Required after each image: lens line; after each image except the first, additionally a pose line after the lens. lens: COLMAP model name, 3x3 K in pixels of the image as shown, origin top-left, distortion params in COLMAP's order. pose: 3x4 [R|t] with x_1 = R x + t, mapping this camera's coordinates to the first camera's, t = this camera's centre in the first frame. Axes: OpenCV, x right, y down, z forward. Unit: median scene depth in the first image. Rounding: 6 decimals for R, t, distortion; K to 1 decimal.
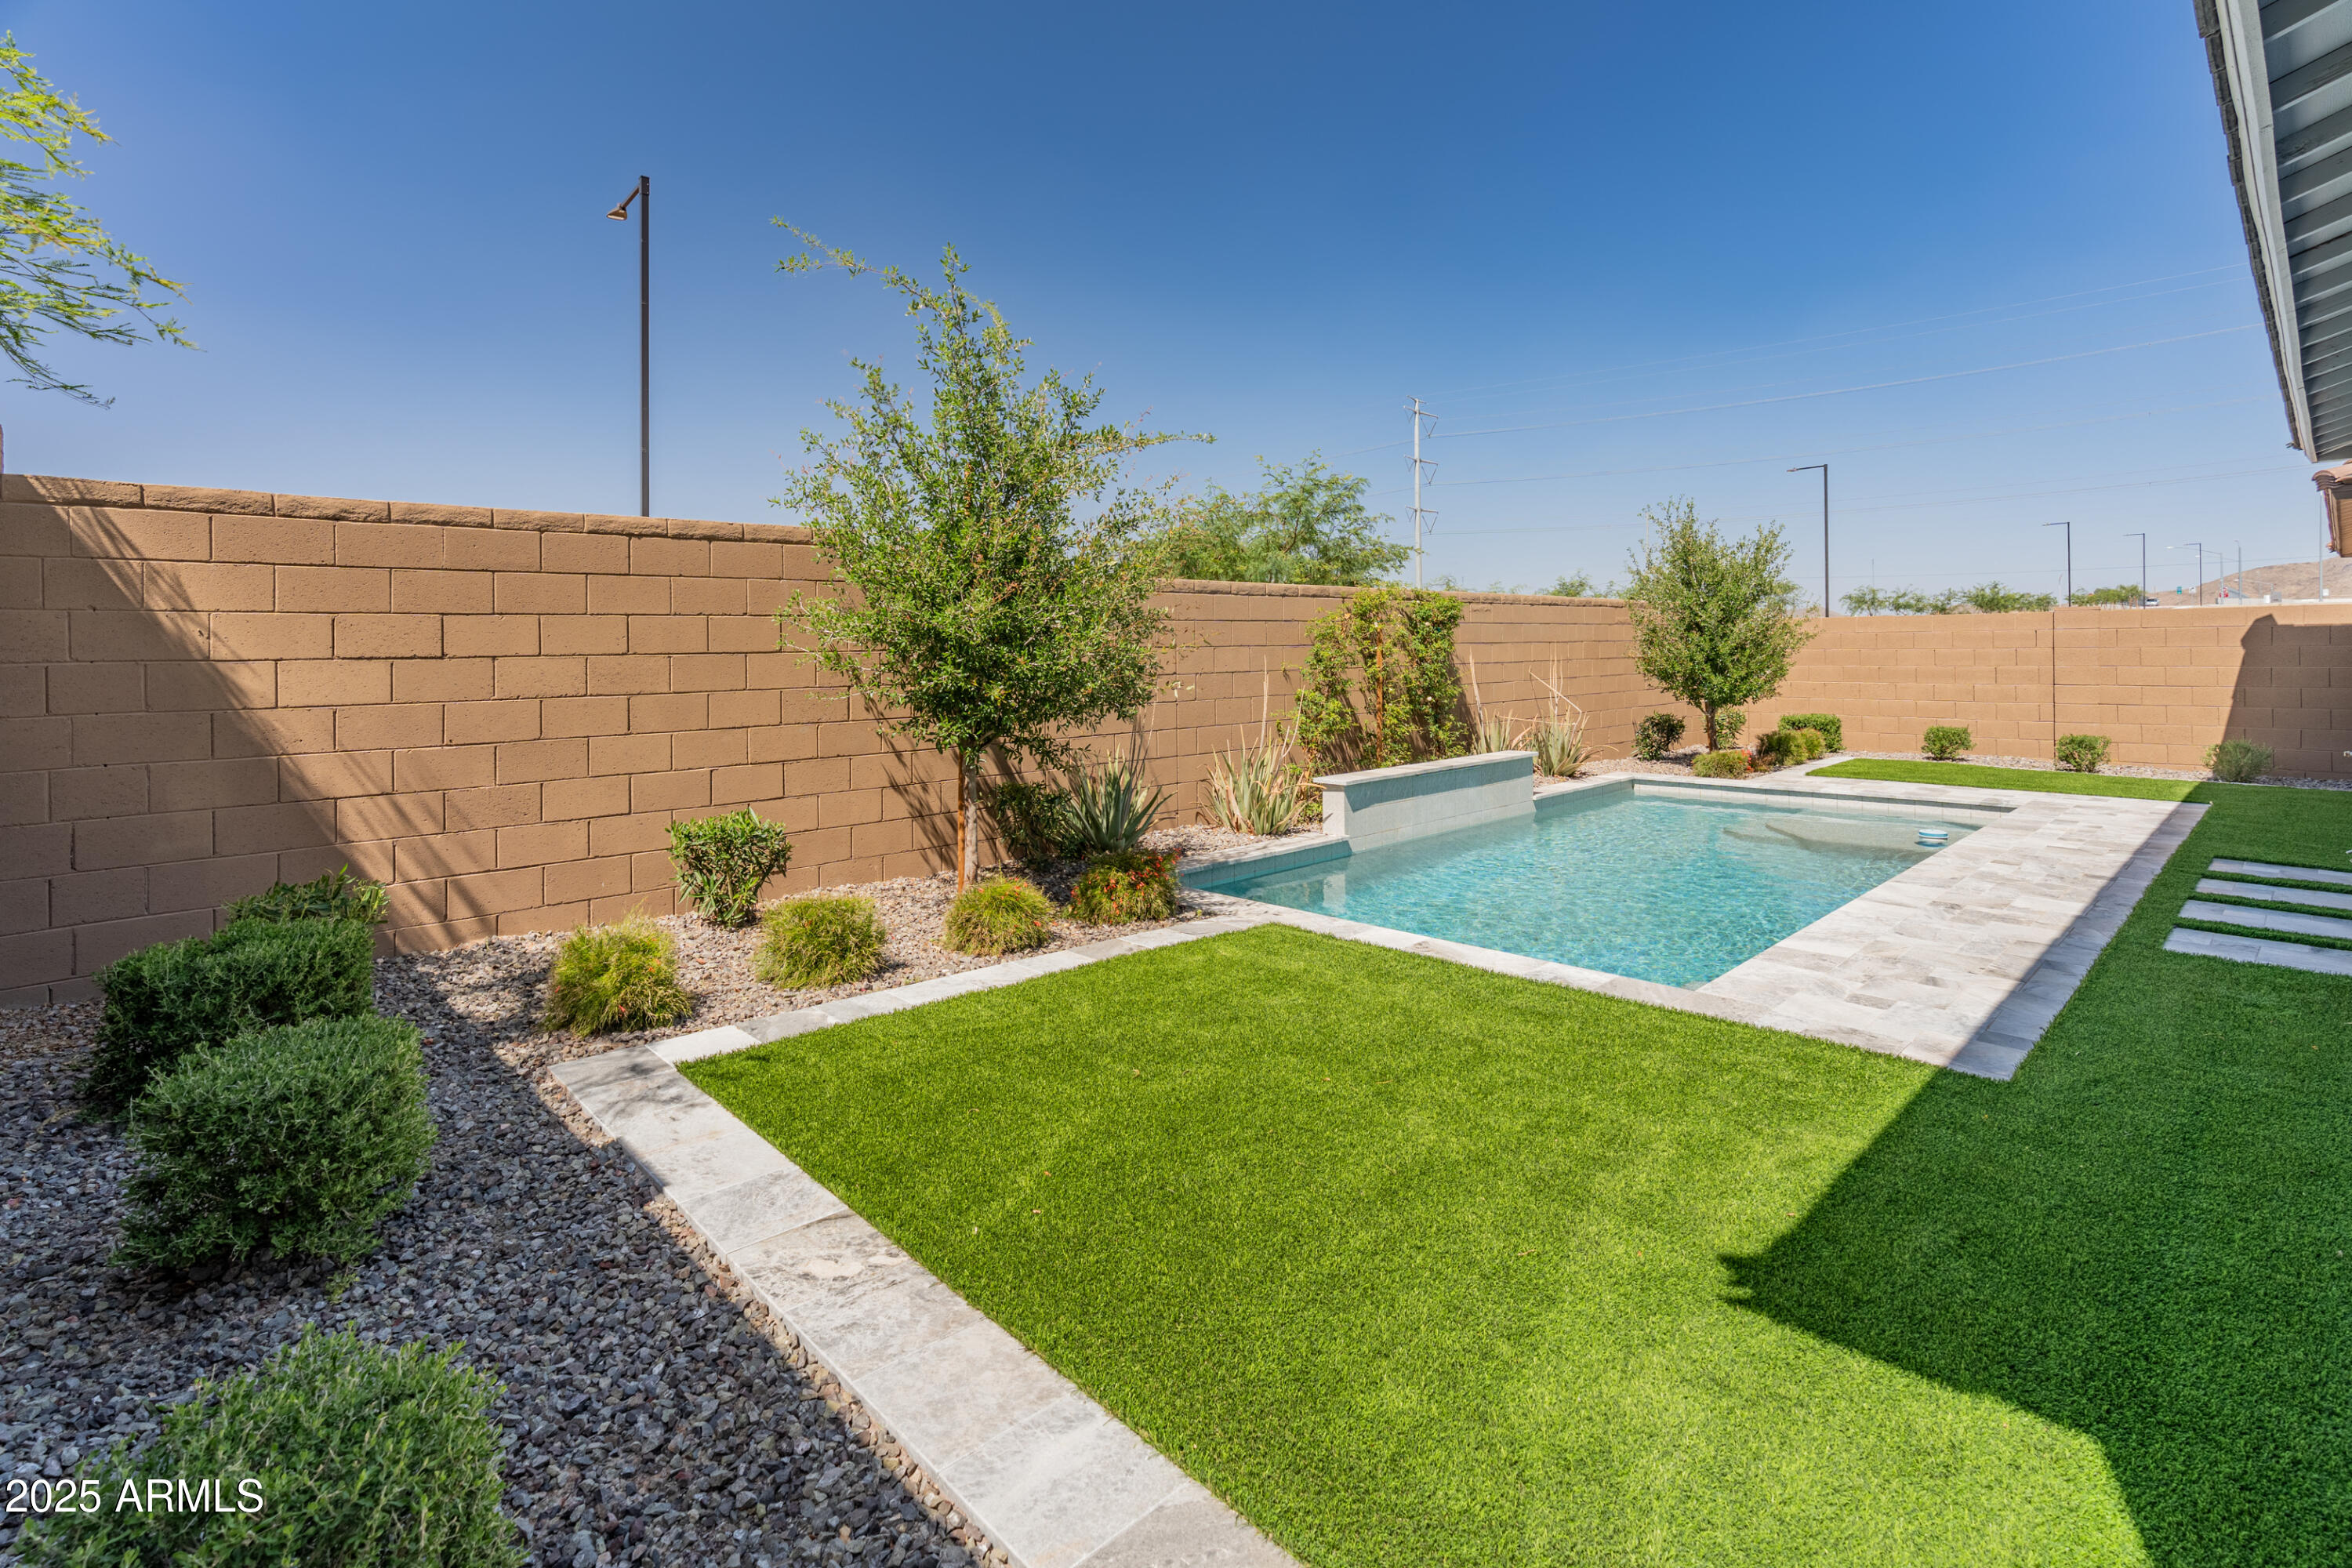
lens RADIAL K [[1110.6, 0, 1186.7], [0, 1110.6, 648.4], [0, 0, 1]] dist [-0.022299, 0.011385]
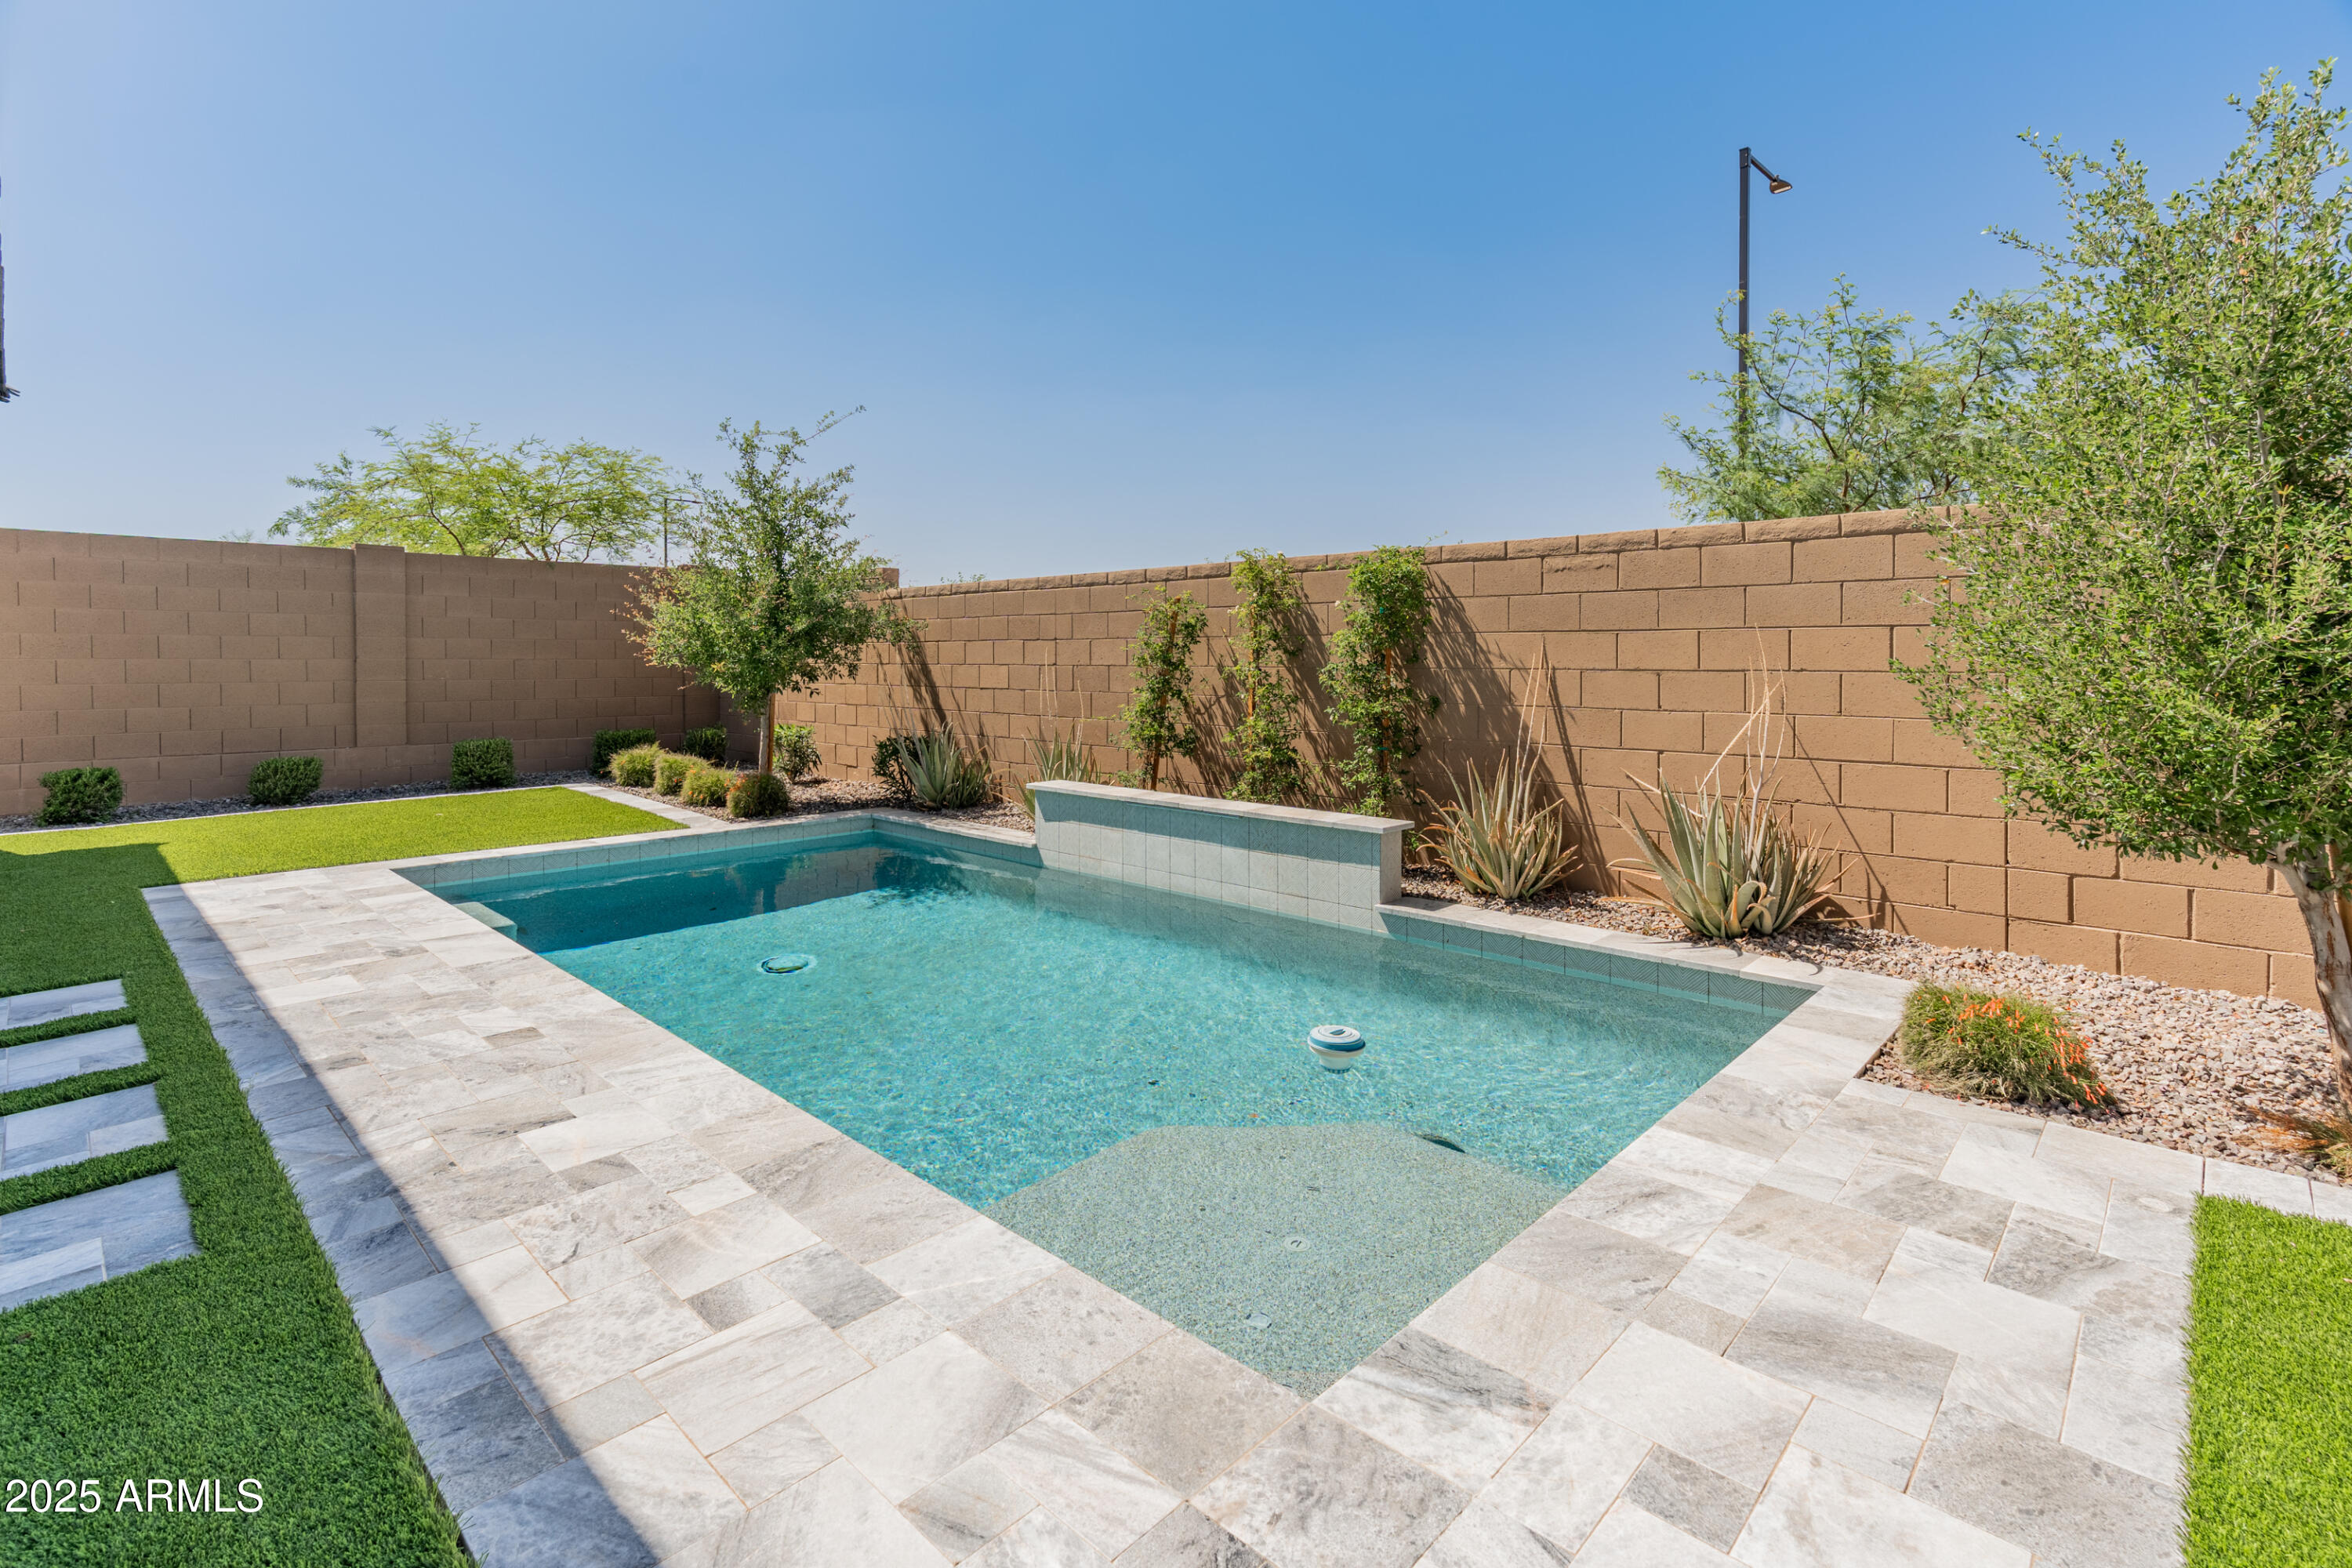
lens RADIAL K [[1110.6, 0, 1160.4], [0, 1110.6, 660.4], [0, 0, 1]] dist [-0.022299, 0.011385]
pose [[0.041317, 0.017771, -0.998988, 0.892340], [-0.001273, 0.999842, 0.017733, 0.000320], [0.999145, 0.000539, 0.041333, 0.892425]]
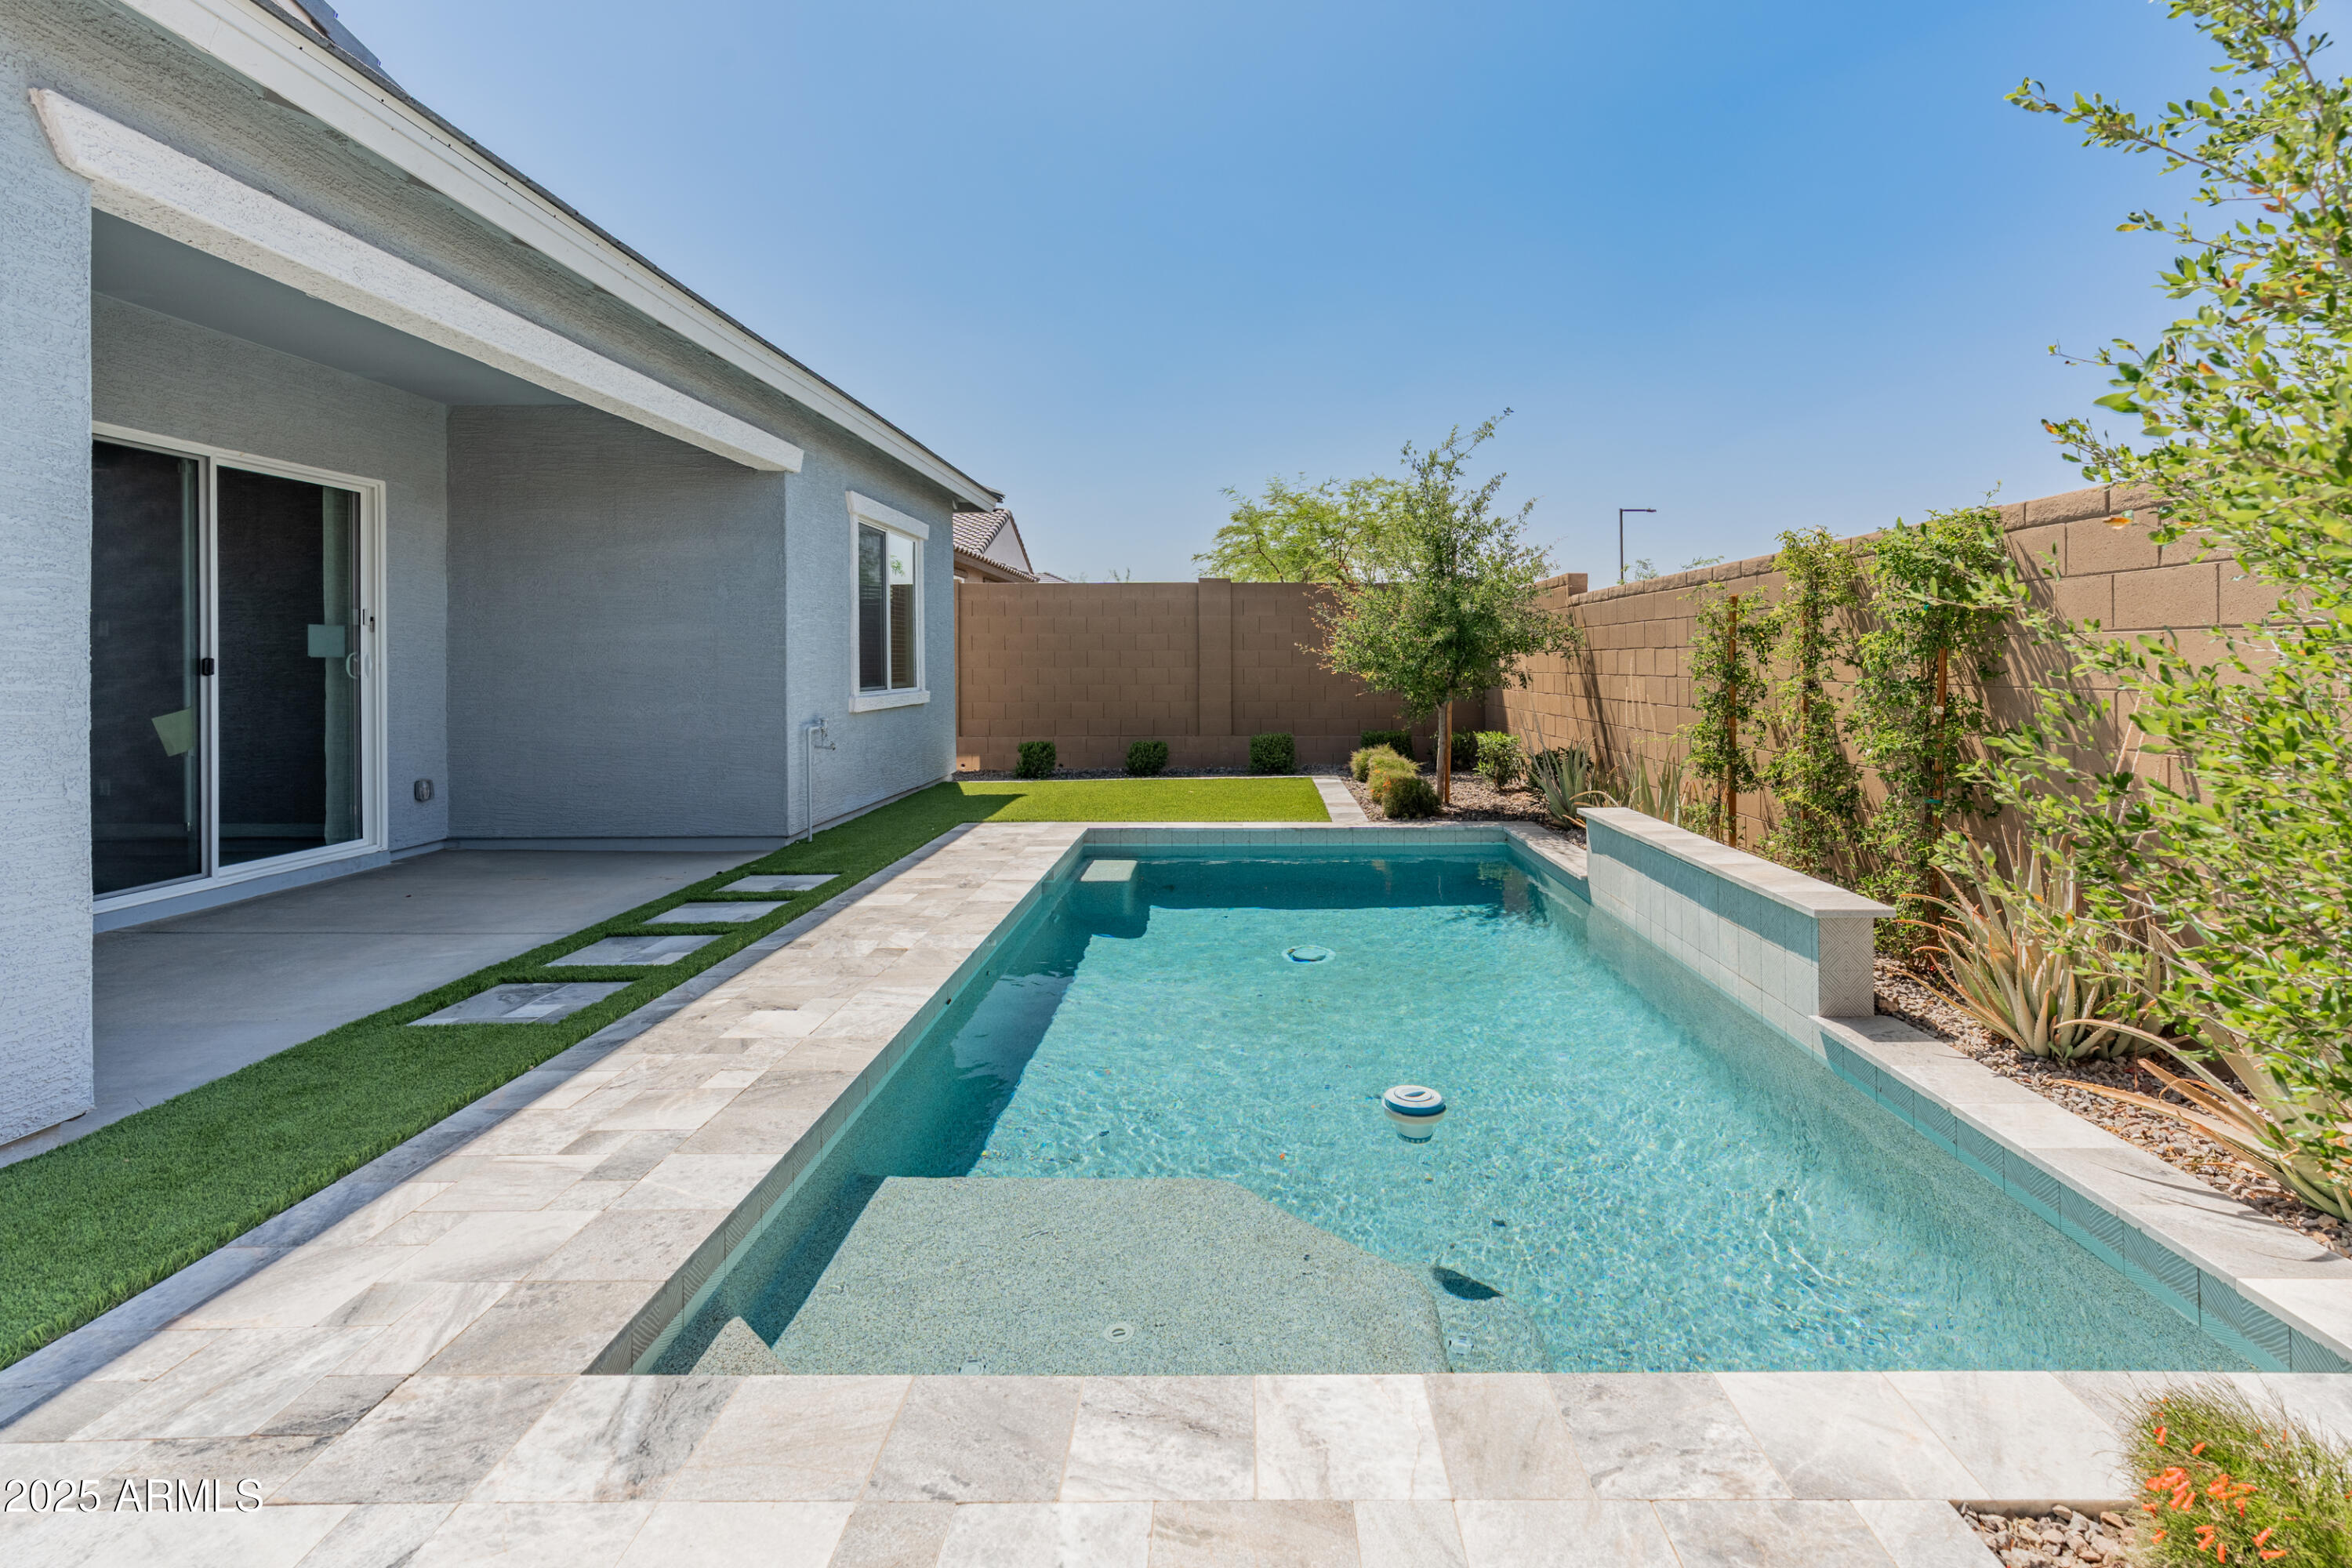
lens RADIAL K [[1110.6, 0, 1248.0], [0, 1110.6, 684.8], [0, 0, 1]] dist [-0.022299, 0.011385]
pose [[-0.685738, 0.030122, -0.727225, 0.764388], [0.011078, 0.999459, 0.030952, -0.001578], [0.727764, 0.013169, -0.685701, 1.156907]]
